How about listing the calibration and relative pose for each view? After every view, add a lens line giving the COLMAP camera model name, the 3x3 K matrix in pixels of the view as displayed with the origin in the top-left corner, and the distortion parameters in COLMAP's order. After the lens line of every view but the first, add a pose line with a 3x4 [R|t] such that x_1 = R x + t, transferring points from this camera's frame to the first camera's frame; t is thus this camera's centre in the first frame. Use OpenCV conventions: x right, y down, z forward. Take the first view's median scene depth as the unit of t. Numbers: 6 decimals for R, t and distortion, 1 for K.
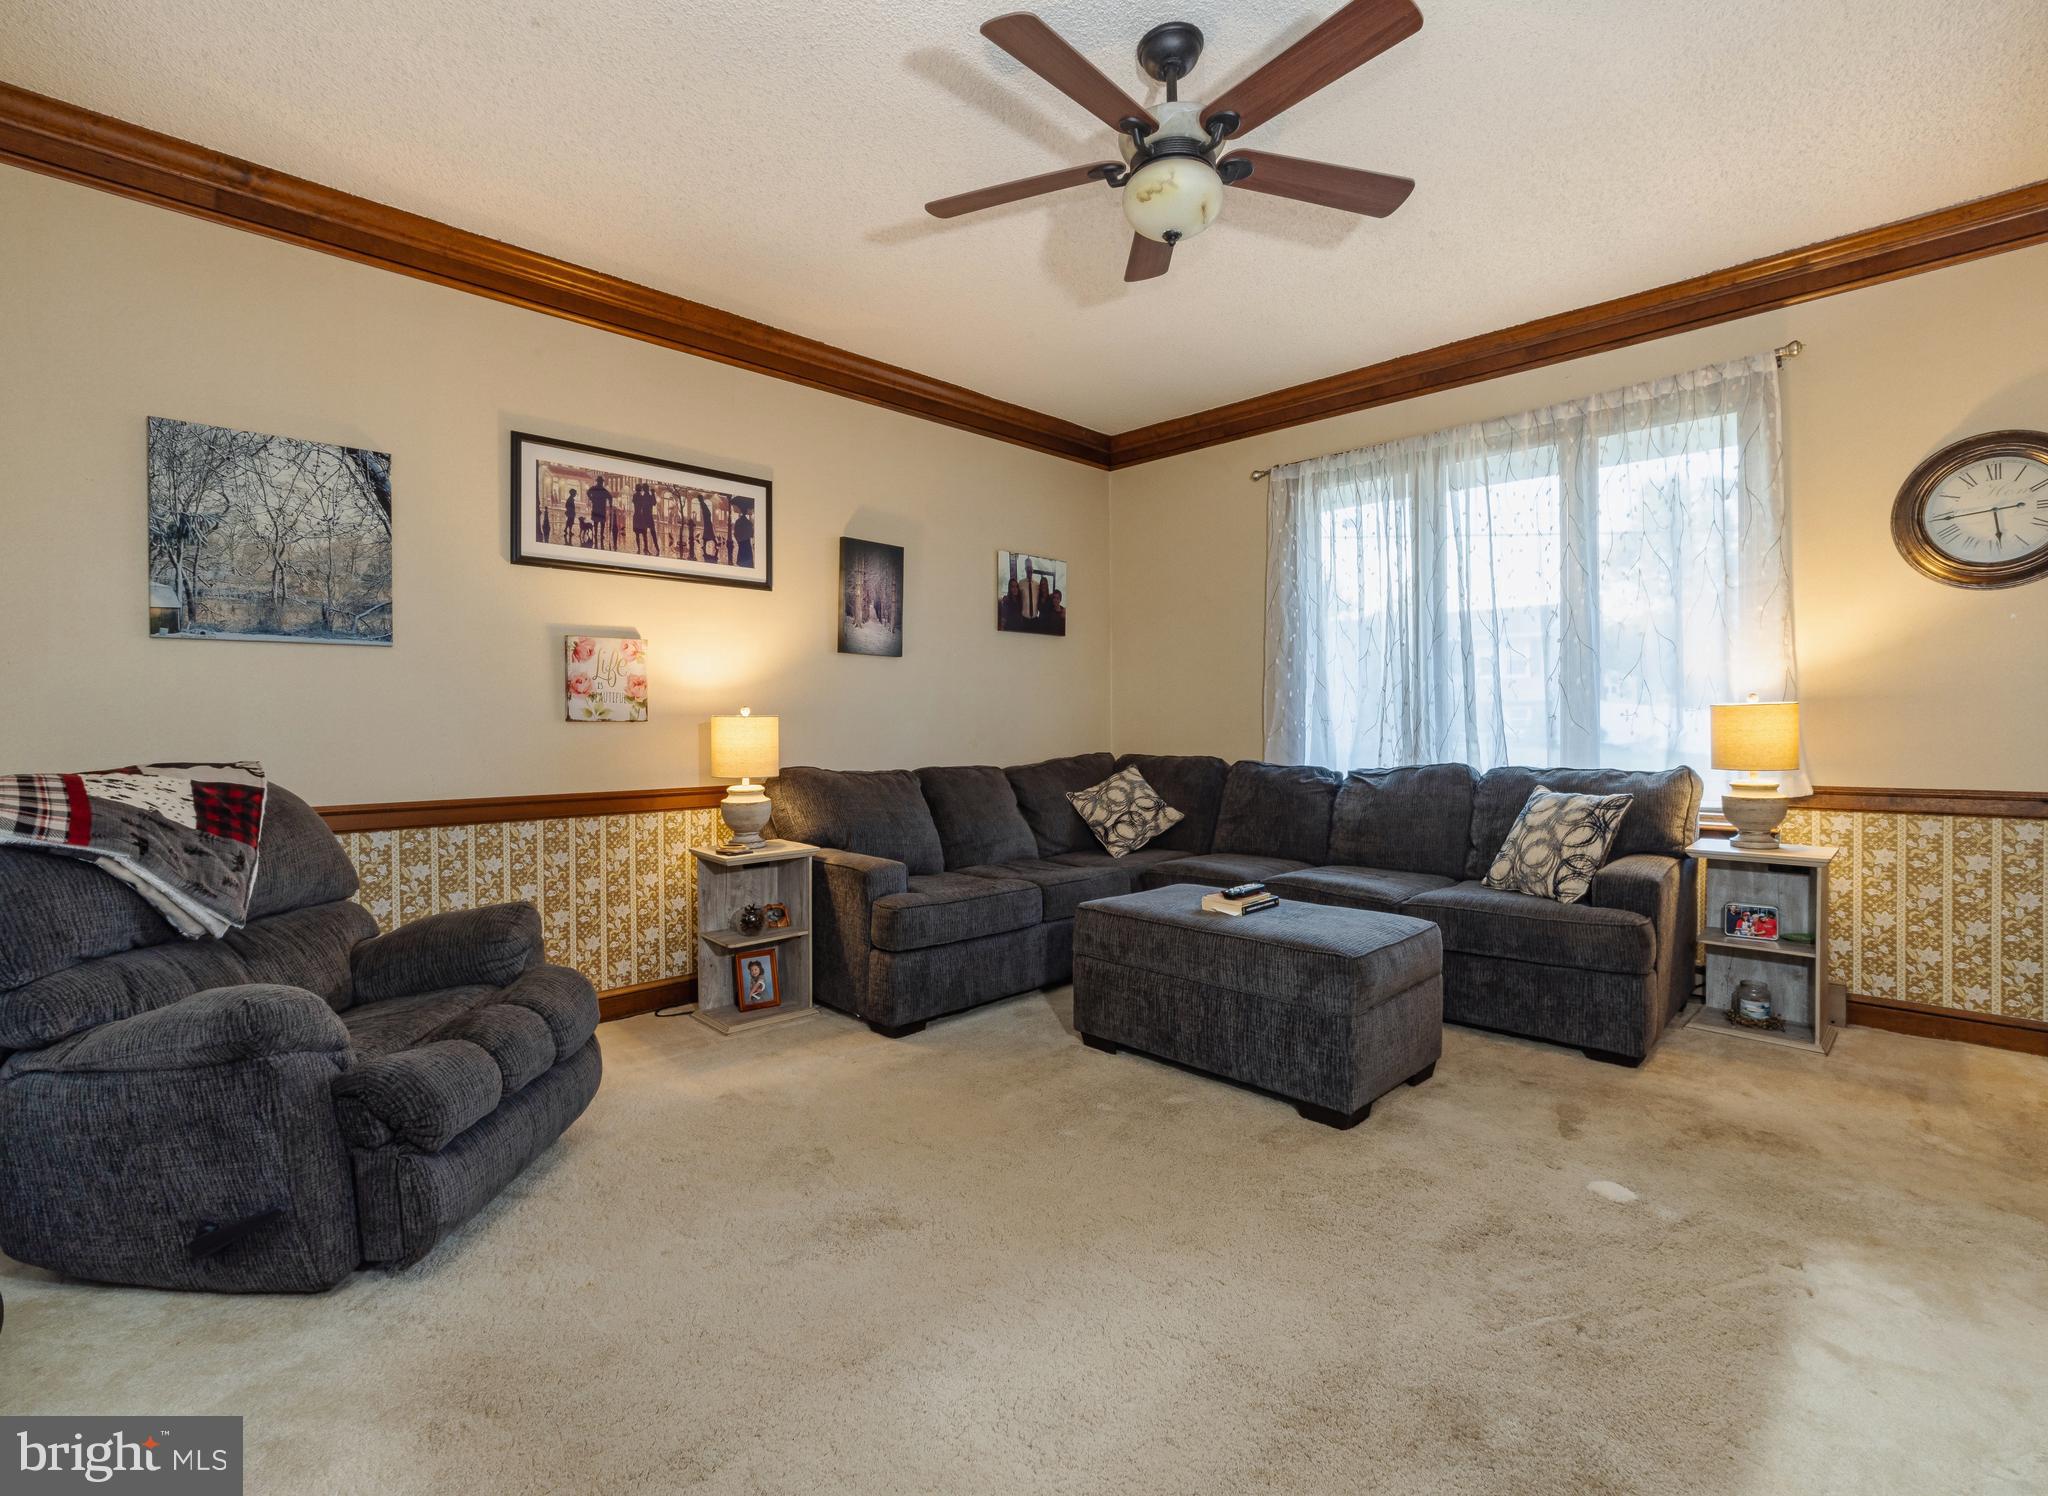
lens RADIAL K [[953.1, 0, 1026.5], [0, 953.1, 725.1], [0, 0, 1]] dist [-0.018747, 0.000126]
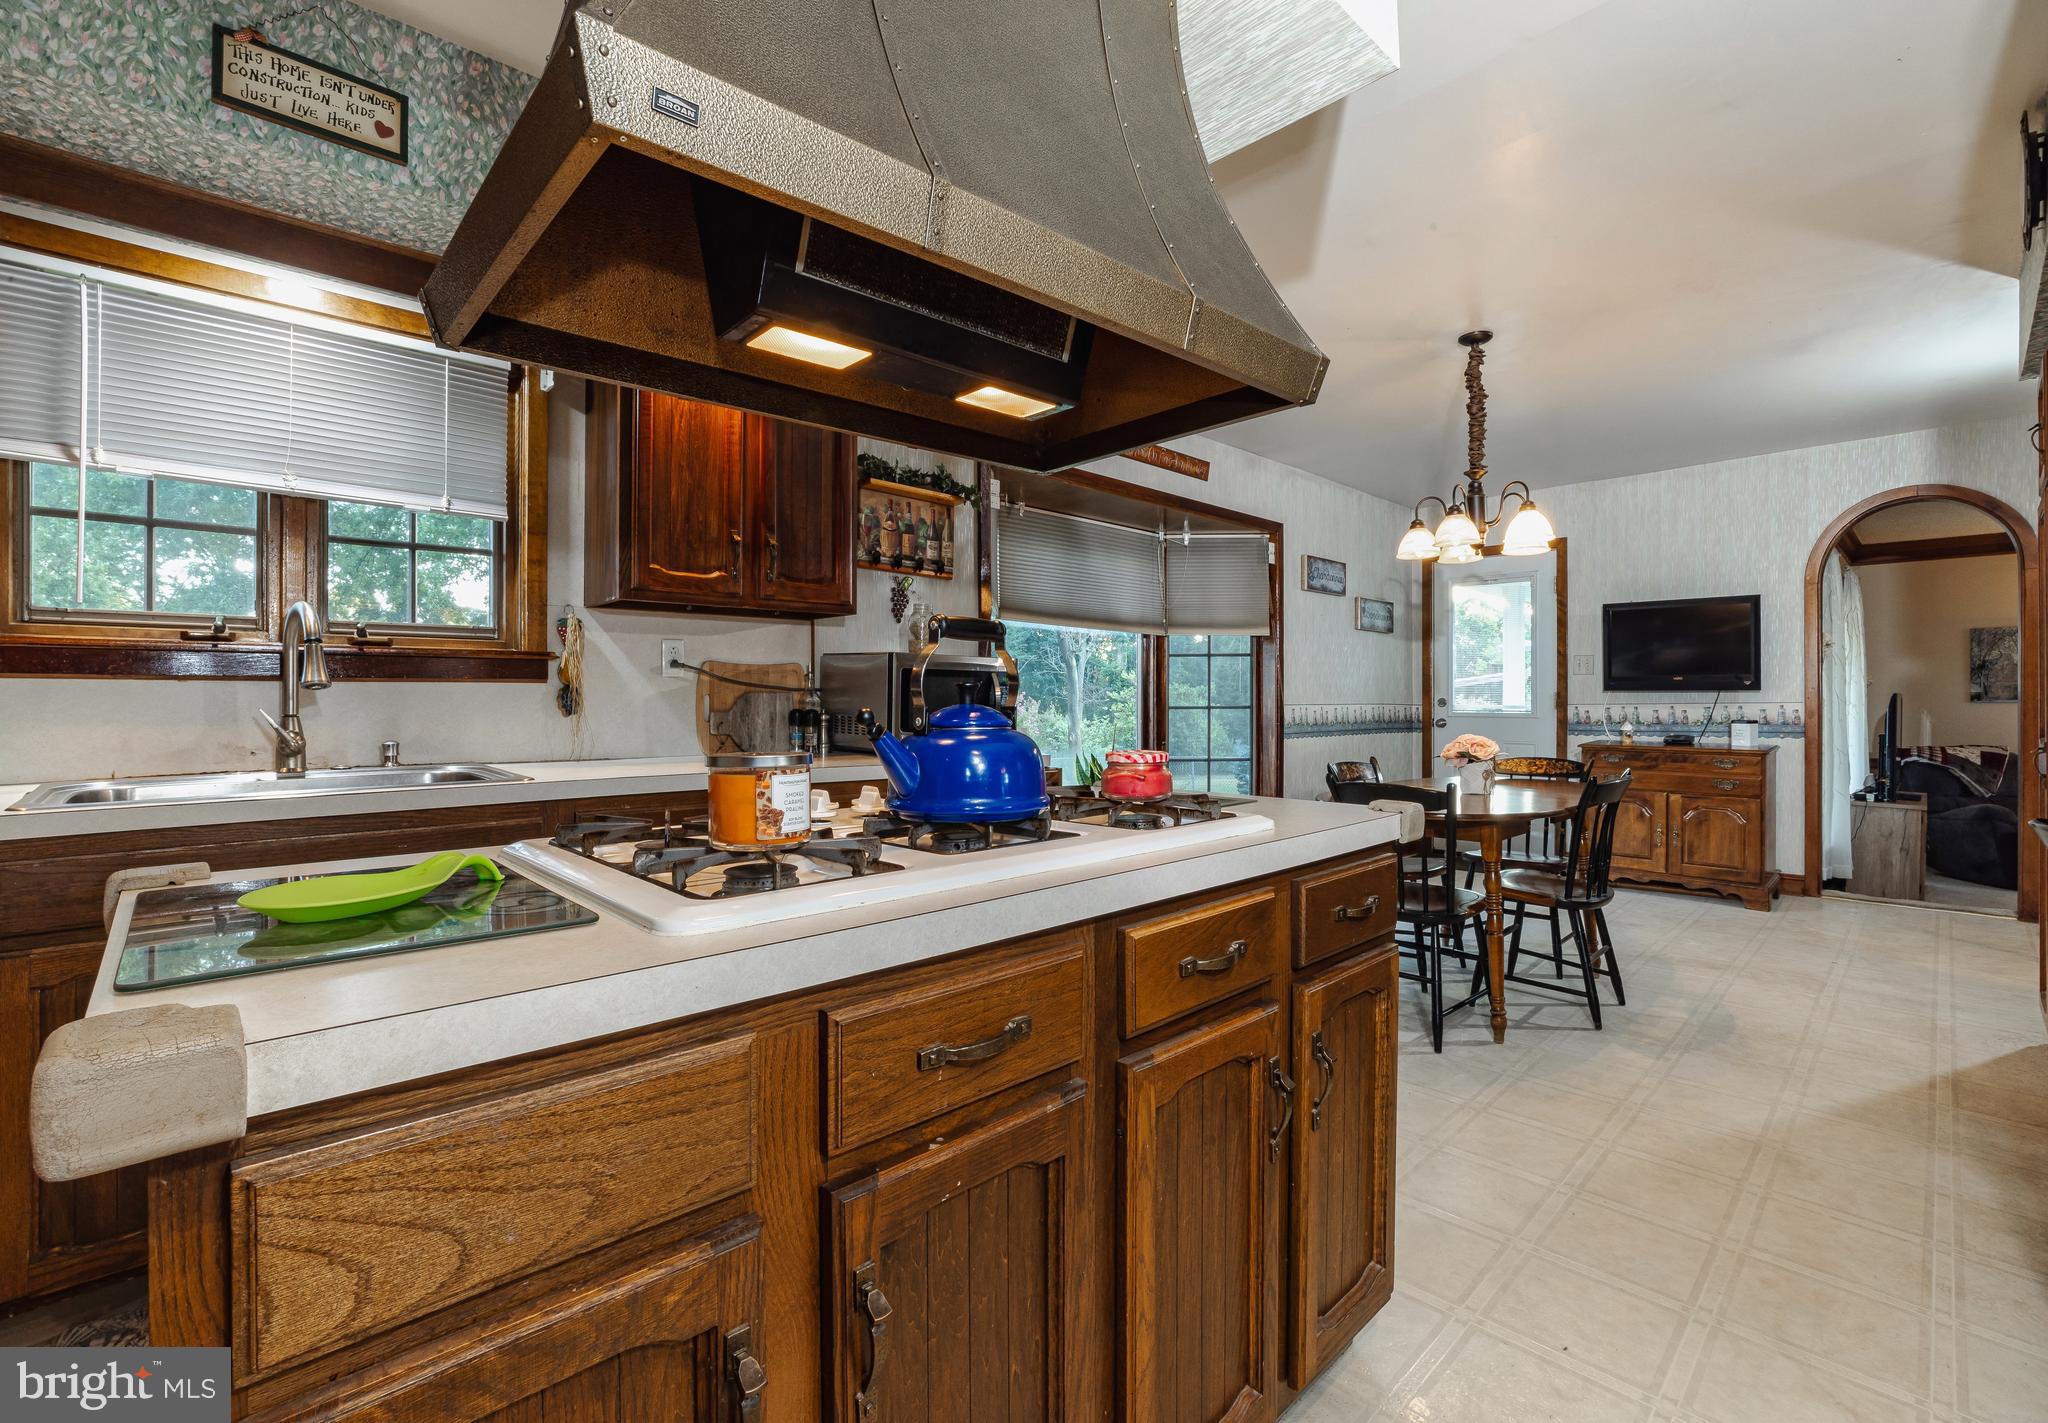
lens RADIAL K [[914.0, 0, 991.3], [0, 914.0, 698.9], [0, 0, 1]] dist [-0.045457, 0.019537]
pose [[-0.042589, 0.013552, -0.999001, 1.532793], [-0.004183, 0.999897, 0.013743, -0.096982], [0.999084, 0.004764, -0.042528, -1.507057]]
